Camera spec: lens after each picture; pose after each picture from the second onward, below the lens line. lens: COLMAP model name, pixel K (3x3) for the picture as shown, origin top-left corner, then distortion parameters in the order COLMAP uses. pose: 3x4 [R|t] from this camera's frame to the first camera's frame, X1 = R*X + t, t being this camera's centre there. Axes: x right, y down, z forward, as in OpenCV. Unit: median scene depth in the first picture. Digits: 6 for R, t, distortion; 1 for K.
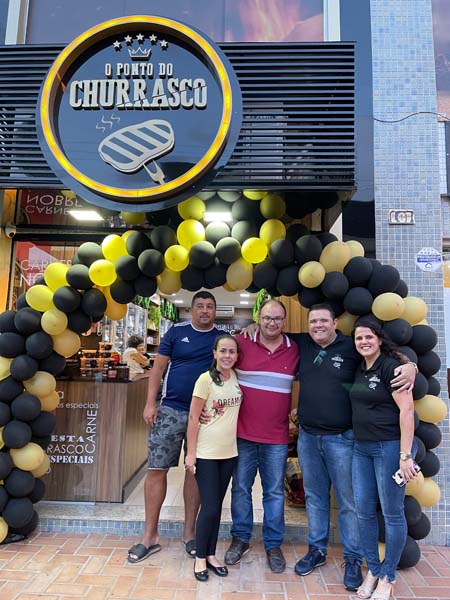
lens RADIAL K [[458.2, 0, 230.7], [0, 458.2, 300.0], [0, 0, 1]] dist [0.043770, -0.064480]
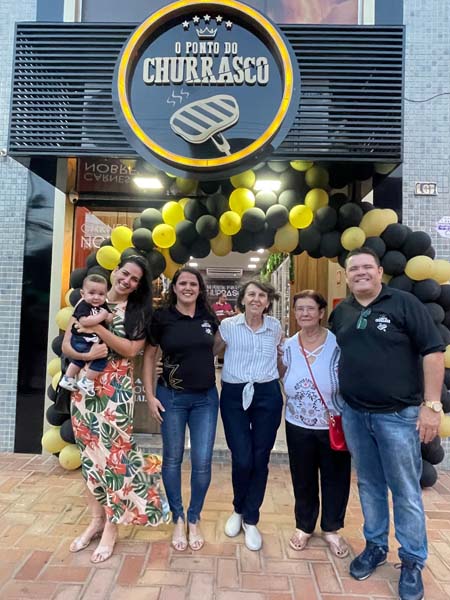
lens RADIAL K [[417.6, 0, 223.8], [0, 417.6, 300.4], [0, 0, 1]] dist [-0.026568, 0.007207]
pose [[0.999916, 0.008011, 0.010183, -0.144417], [-0.008837, 0.996437, 0.083882, 0.011662], [-0.009475, -0.083965, 0.996424, -0.023336]]
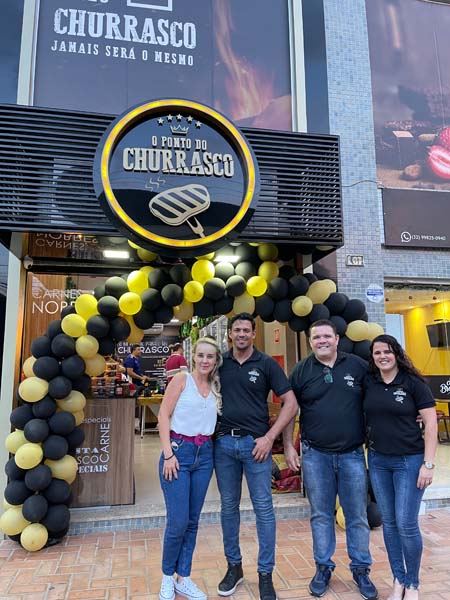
lens RADIAL K [[458.2, 0, 220.9], [0, 458.2, 299.6], [0, 0, 1]] dist [0.043770, -0.064480]
pose [[0.974172, 0.004994, 0.225750, -0.328277], [0.002430, 0.999466, -0.032595, -0.031299], [-0.225792, 0.032301, 0.973640, -0.198163]]
